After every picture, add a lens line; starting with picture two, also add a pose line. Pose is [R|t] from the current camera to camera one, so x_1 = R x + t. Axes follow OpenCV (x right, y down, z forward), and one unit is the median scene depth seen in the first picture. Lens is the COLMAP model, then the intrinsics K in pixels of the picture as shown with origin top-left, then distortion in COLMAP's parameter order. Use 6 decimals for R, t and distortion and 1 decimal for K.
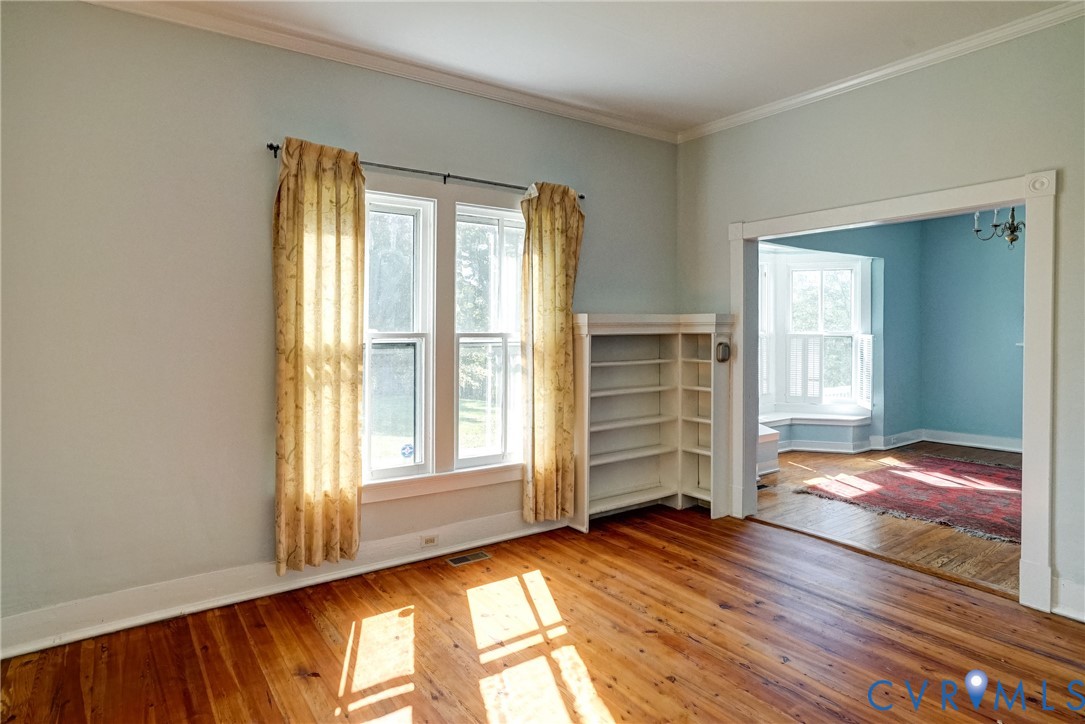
lens RADIAL K [[610.0, 0, 523.5], [0, 610.0, 331.9], [0, 0, 1]] dist [-0.035986, 0.026195]
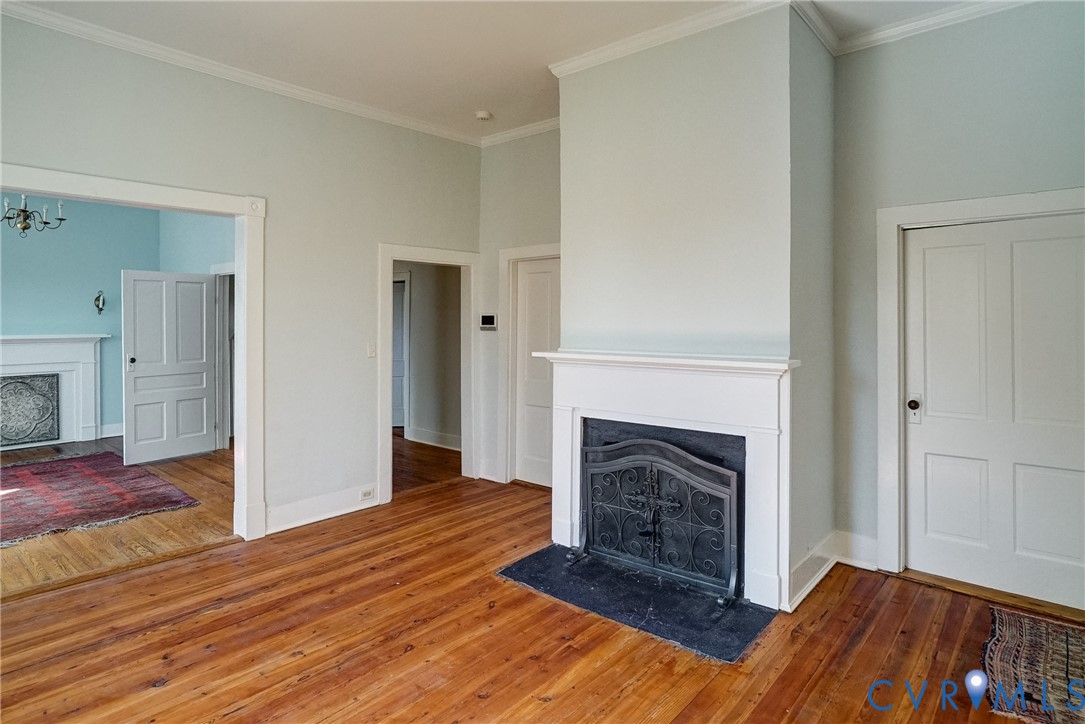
lens RADIAL K [[610.0, 0, 525.1], [0, 610.0, 320.5], [0, 0, 1]] dist [-0.035986, 0.026195]
pose [[-0.234539, -0.000363, 0.972107, -0.474944], [0.007000, 0.999973, 0.002062, -0.000622], [-0.972082, 0.007288, -0.234530, 0.672931]]
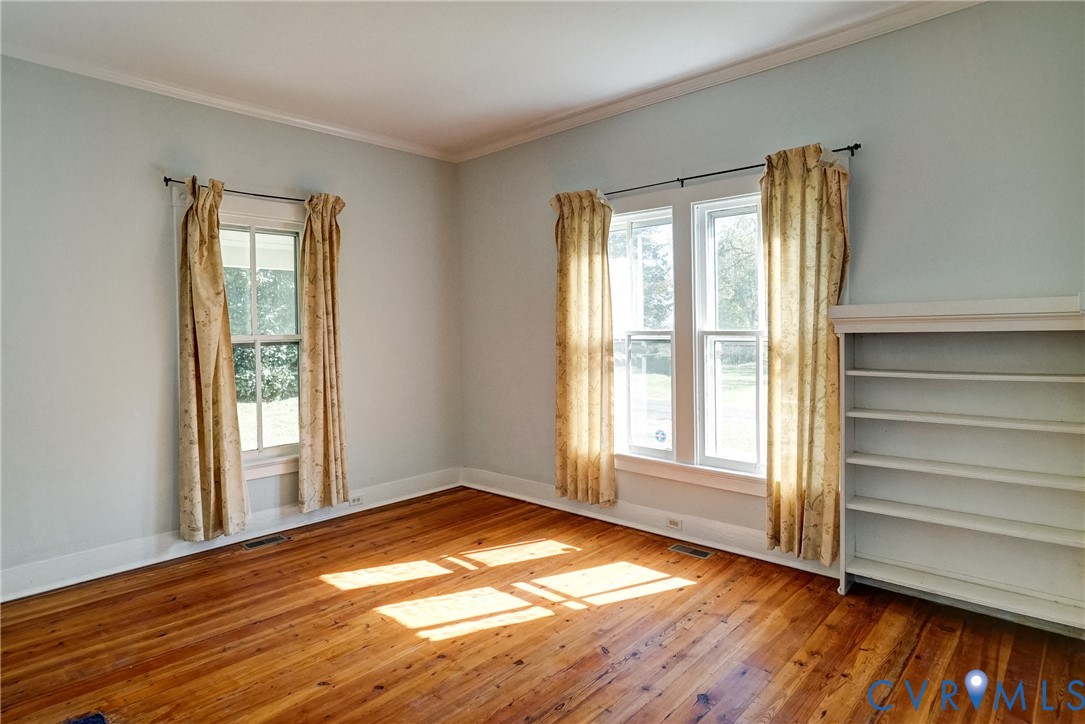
lens RADIAL K [[610.0, 0, 551.6], [0, 610.0, 342.2], [0, 0, 1]] dist [-0.035986, 0.026195]
pose [[0.235770, 0.024112, -0.971510, 0.938222], [0.009616, 0.999585, 0.027142, -0.010700], [0.971761, -0.015741, 0.235441, 0.600014]]
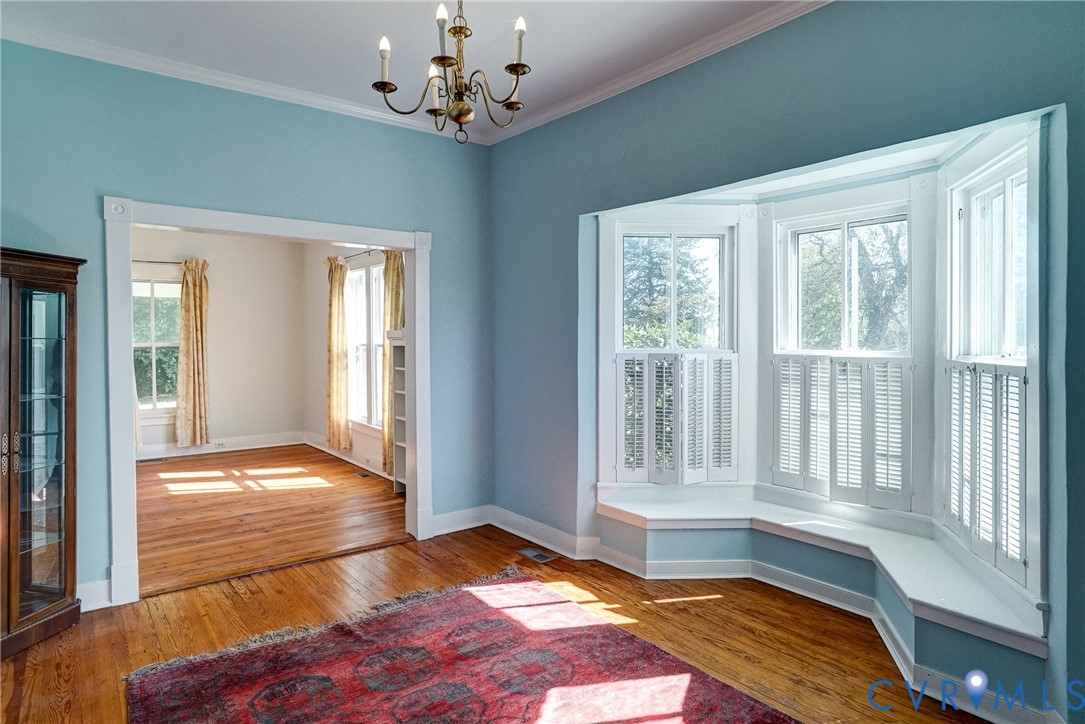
lens RADIAL K [[610.0, 0, 544.6], [0, 610.0, 356.8], [0, 0, 1]] dist [-0.035986, 0.026195]
pose [[0.071386, 0.032361, -0.996924, 1.834950], [-0.003760, 0.999475, 0.032174, -0.020660], [0.997442, 0.001452, 0.071470, 1.551840]]
